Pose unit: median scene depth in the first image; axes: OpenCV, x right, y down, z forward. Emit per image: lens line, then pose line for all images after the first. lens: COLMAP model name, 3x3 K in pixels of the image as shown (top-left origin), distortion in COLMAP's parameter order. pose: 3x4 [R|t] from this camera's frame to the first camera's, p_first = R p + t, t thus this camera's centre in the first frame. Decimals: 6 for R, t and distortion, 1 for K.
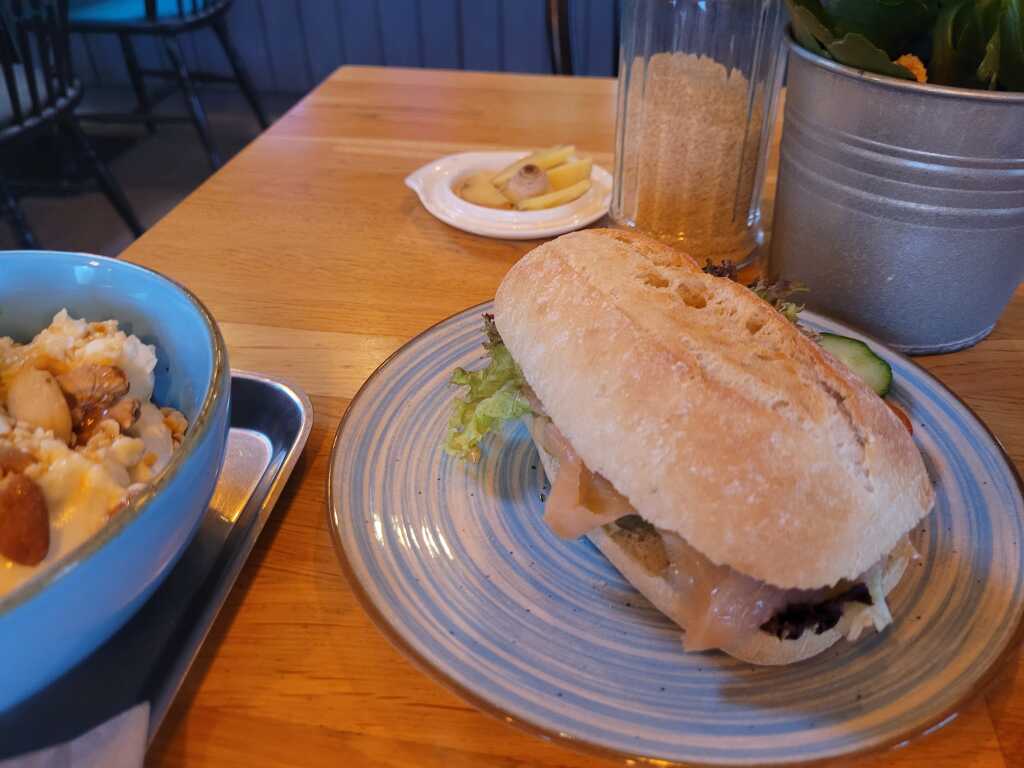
lens RADIAL K [[770.9, 0, 511.1], [0, 770.9, 417.5], [0, 0, 1]] dist [0.008863, -0.002361]
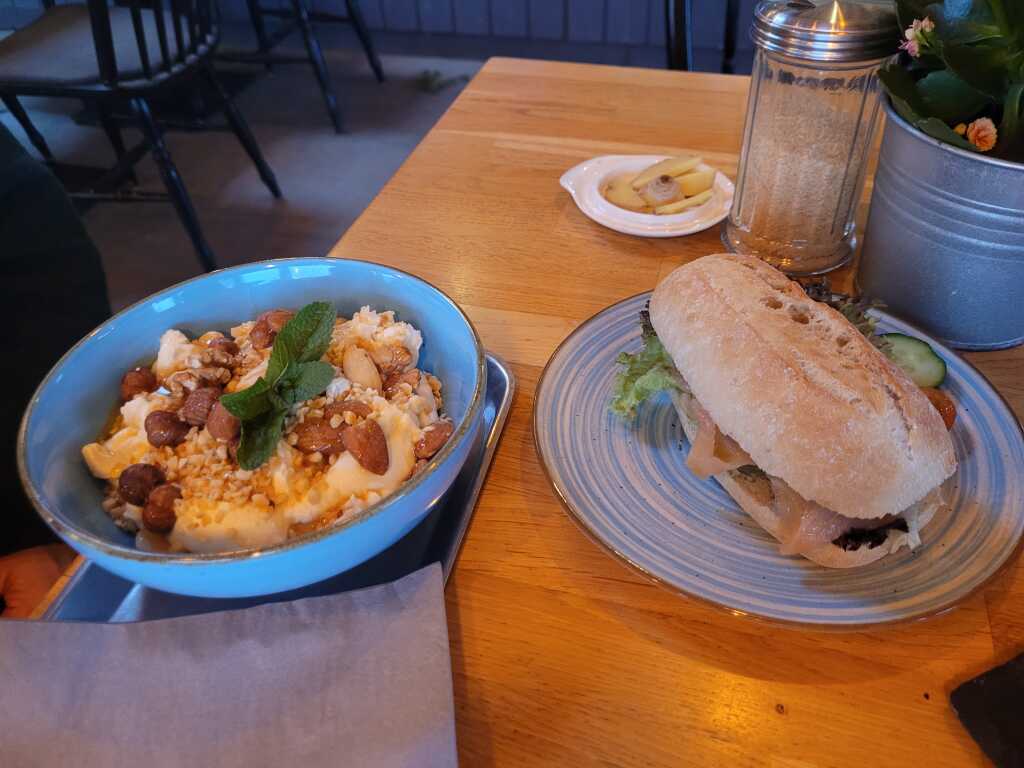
lens RADIAL K [[773.0, 0, 509.7], [0, 773.0, 391.4], [0, 0, 1]] dist [0.012493, -0.003978]
pose [[0.994382, 0.050239, -0.093167, -0.158266], [-0.044643, 0.997126, 0.061209, -0.079698], [0.095974, -0.056706, 0.993767, -0.488784]]
